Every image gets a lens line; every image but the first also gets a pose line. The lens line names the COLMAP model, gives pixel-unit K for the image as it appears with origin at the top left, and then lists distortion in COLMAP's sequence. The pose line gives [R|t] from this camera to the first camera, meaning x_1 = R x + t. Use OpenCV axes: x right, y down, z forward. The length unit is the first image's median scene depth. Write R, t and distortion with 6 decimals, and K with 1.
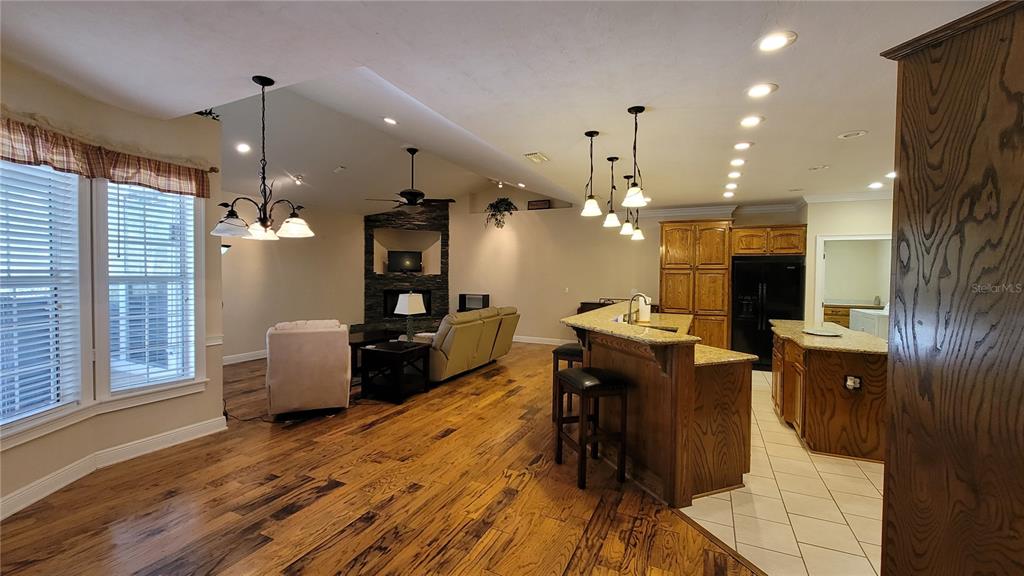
lens RADIAL K [[414.3, 0, 514.8], [0, 414.3, 284.4], [0, 0, 1]] dist [-0.002609, 0.001523]
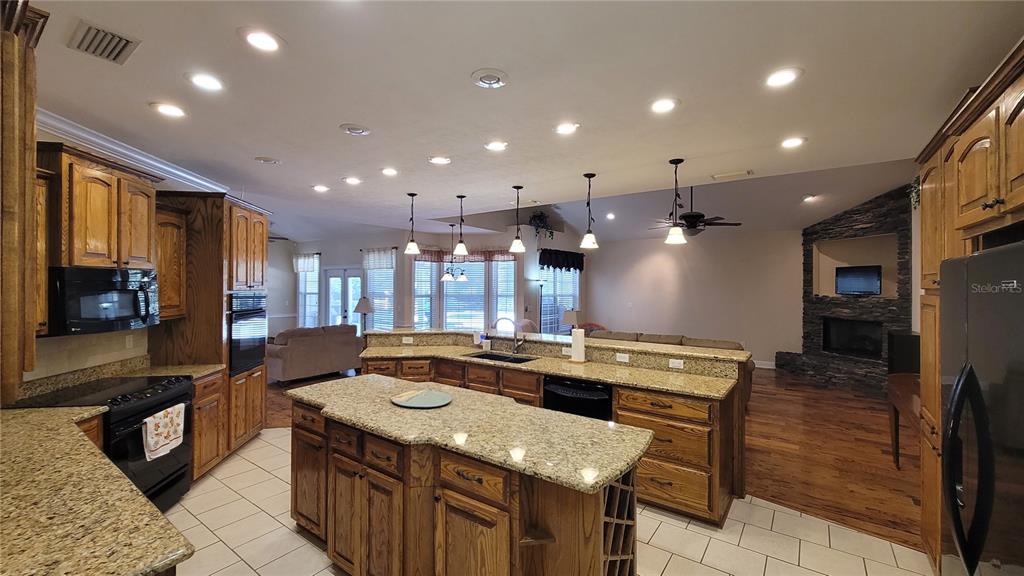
lens RADIAL K [[414.3, 0, 515.4], [0, 414.3, 284.0], [0, 0, 1]] dist [-0.002609, 0.001523]
pose [[-0.181404, -0.016545, -0.983269, 0.837132], [-0.031693, 0.999437, -0.010970, -0.031074], [0.982898, 0.029173, -0.181826, 0.789925]]
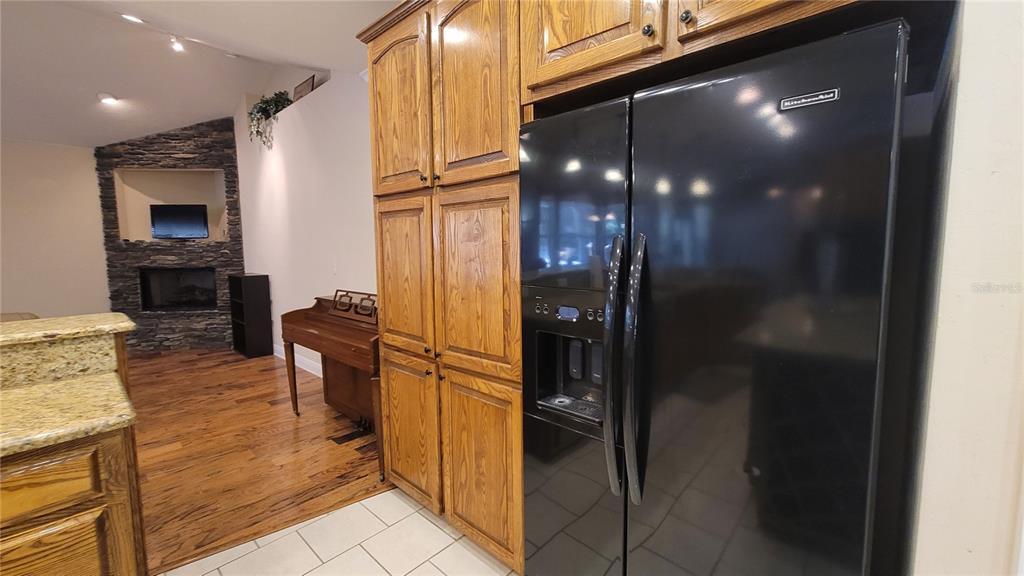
lens RADIAL K [[414.3, 0, 514.2], [0, 414.3, 284.7], [0, 0, 1]] dist [-0.002609, 0.001523]
pose [[0.954934, 0.009564, -0.296664, 0.591003], [0.010337, 0.997803, 0.065440, 0.006365], [0.296639, -0.065557, 0.952737, 0.809713]]
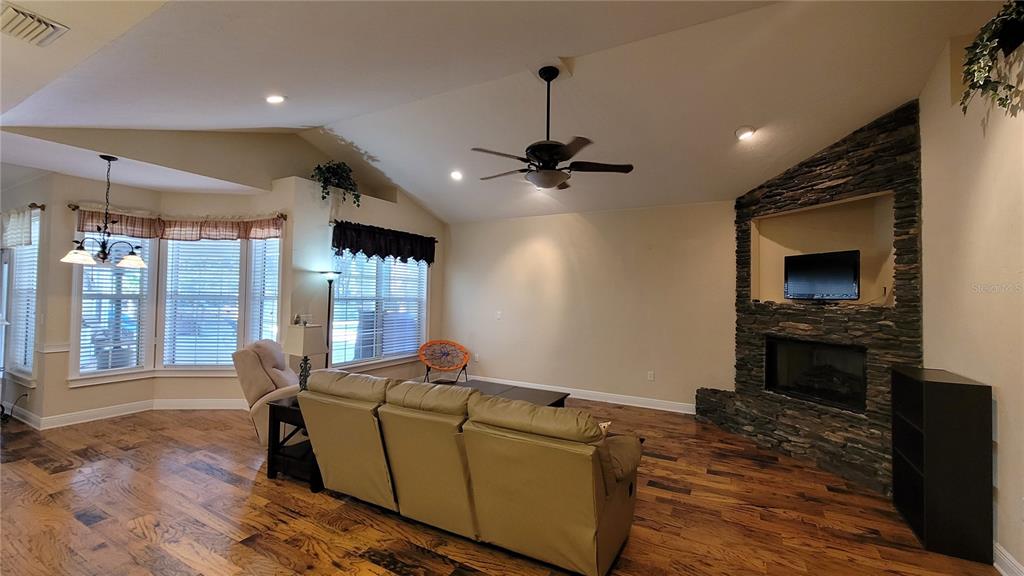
lens RADIAL K [[414.3, 0, 514.8], [0, 414.3, 284.6], [0, 0, 1]] dist [-0.002609, 0.001523]
pose [[-0.056418, -0.036512, -0.997739, 0.299443], [-0.041828, 0.998540, -0.034176, -0.024602], [0.997531, 0.039805, -0.057863, 1.024438]]
